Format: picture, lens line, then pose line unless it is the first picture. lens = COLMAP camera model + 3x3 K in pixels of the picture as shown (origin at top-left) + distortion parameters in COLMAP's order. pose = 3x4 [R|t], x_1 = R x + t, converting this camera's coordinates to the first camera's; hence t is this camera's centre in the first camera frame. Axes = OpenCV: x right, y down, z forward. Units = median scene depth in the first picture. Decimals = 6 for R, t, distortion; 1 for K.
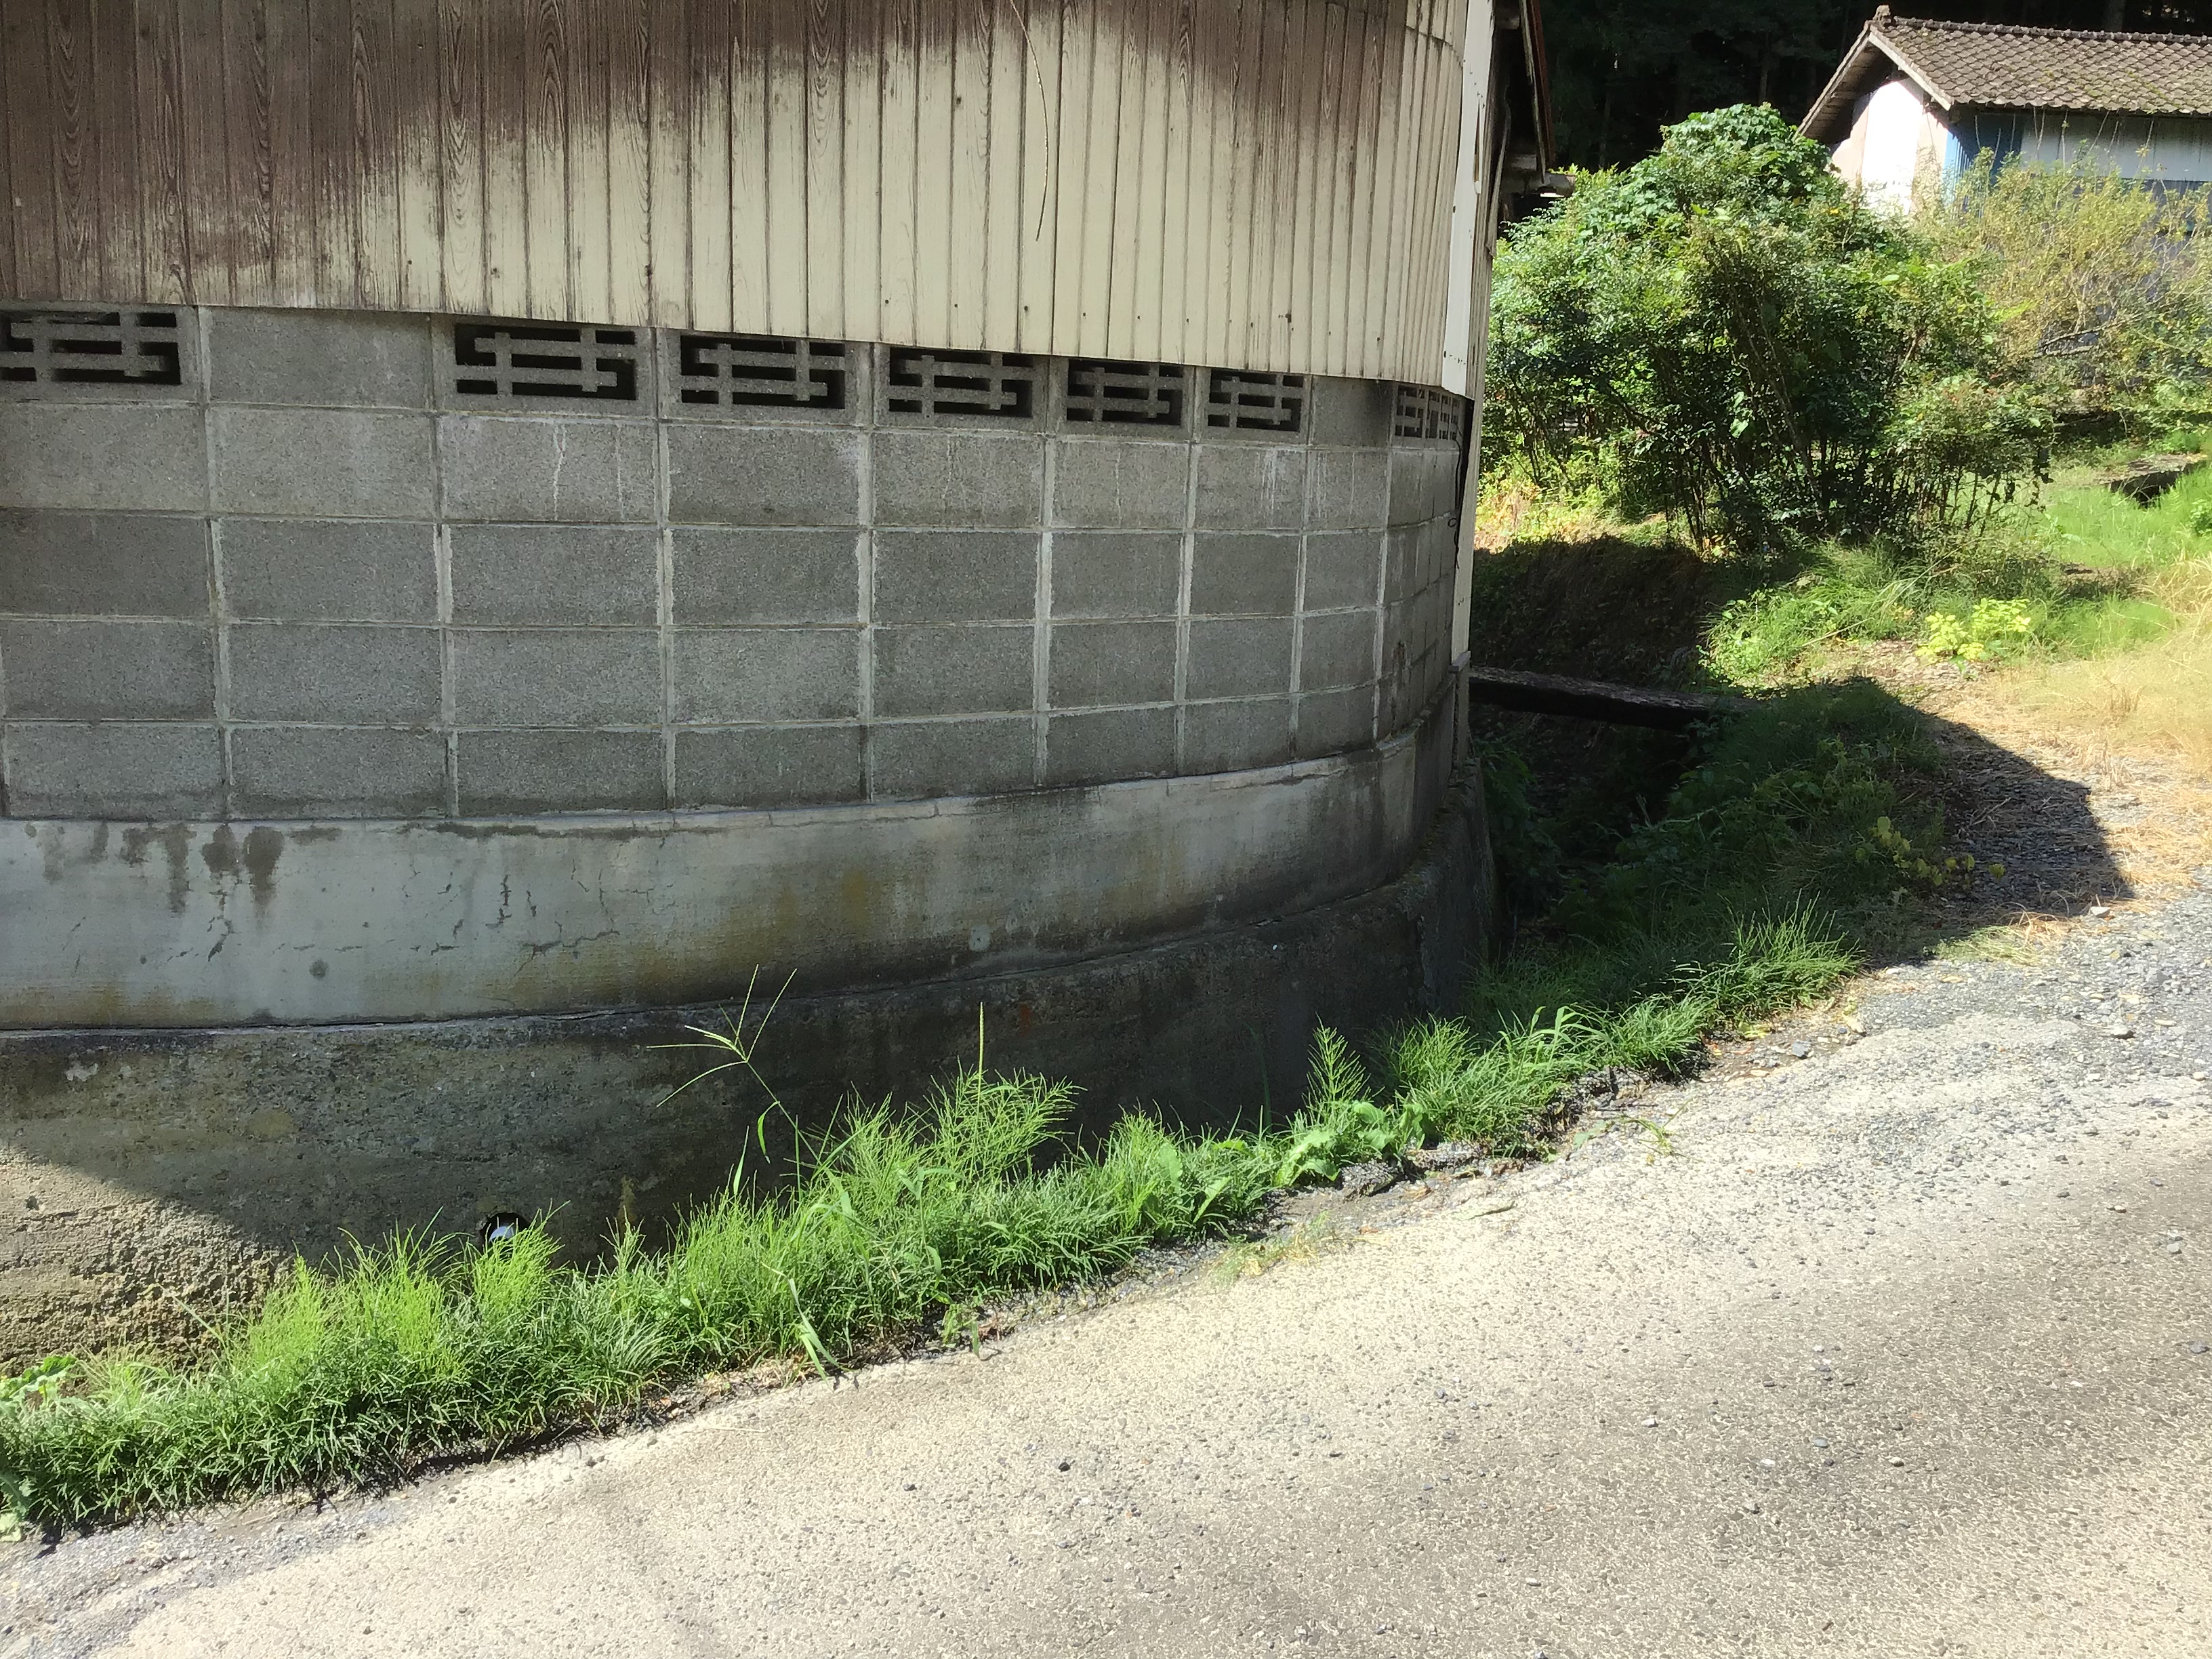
lens RADIAL K [[1895.5, 0, 1106.0], [0, 1895.5, 829.5], [0, 0, 1]] dist [0.033531, -0.058443]
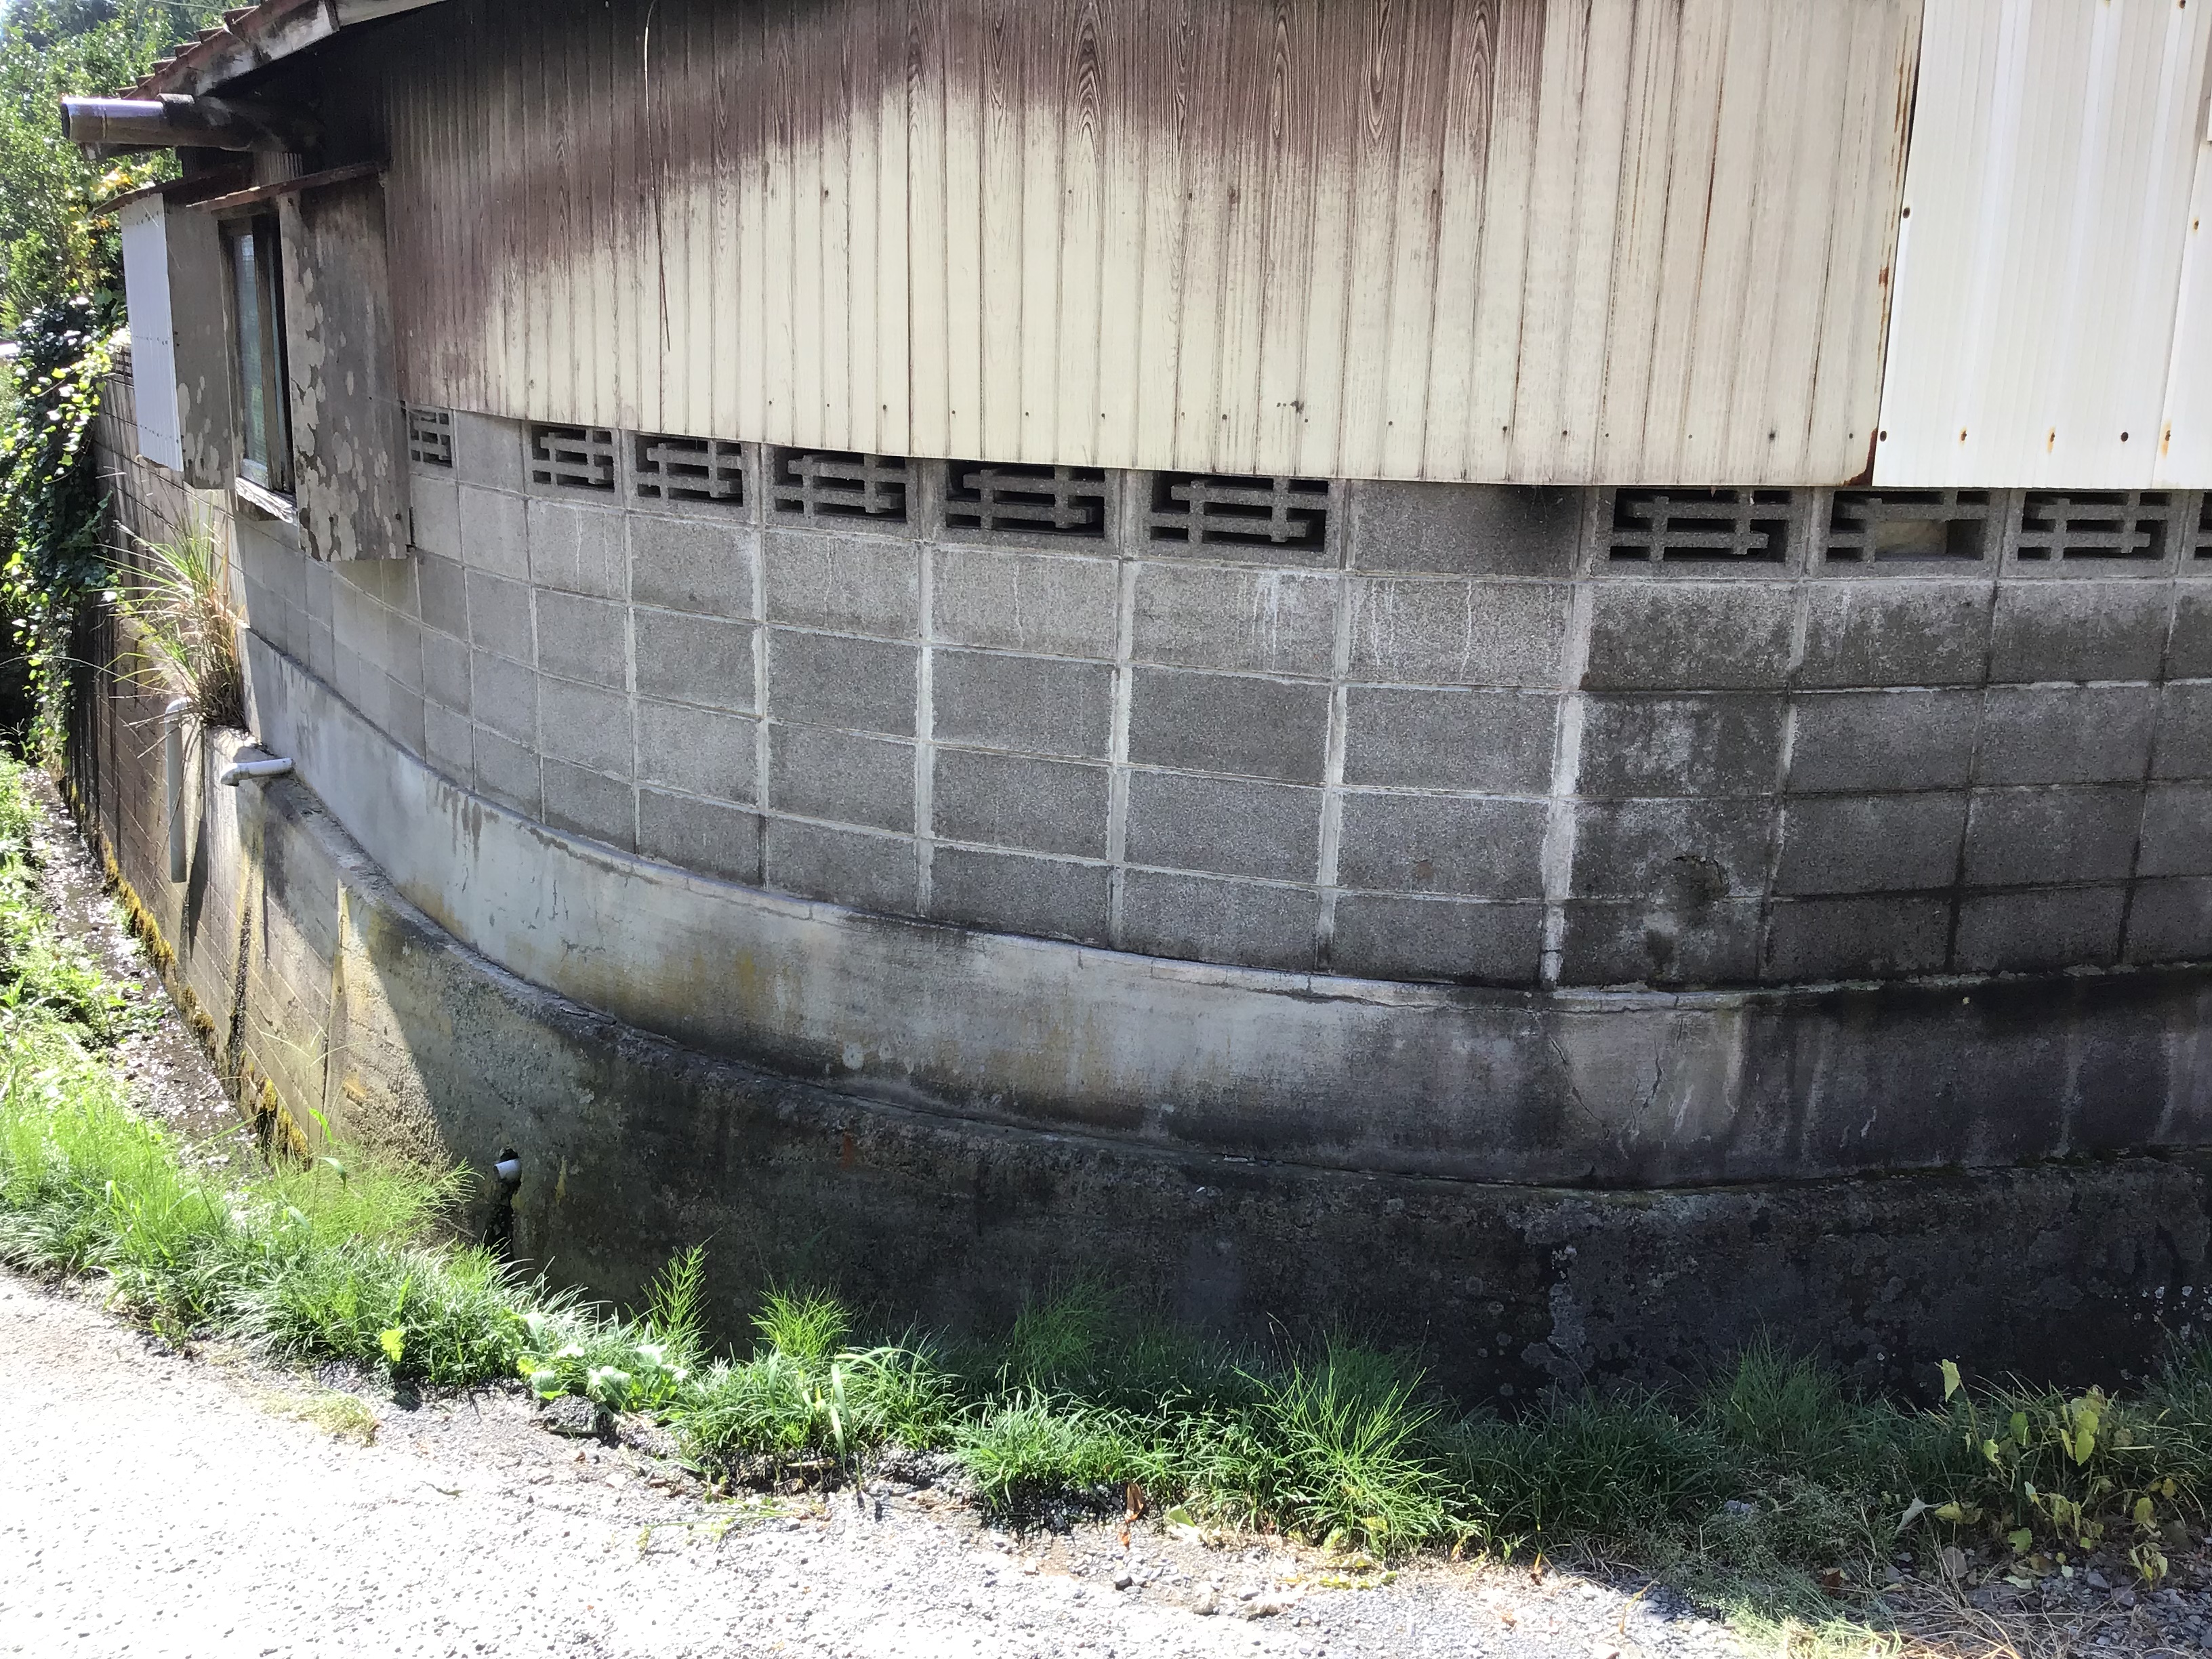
lens RADIAL K [[1895.5, 0, 1106.0], [0, 1895.5, 829.5], [0, 0, 1]] dist [0.033531, -0.058443]
pose [[0.528934, 0.190722, -0.826955, 0.798952], [-0.186831, 0.976683, 0.105754, -0.186037], [0.827843, 0.098564, 0.552233, 0.582567]]
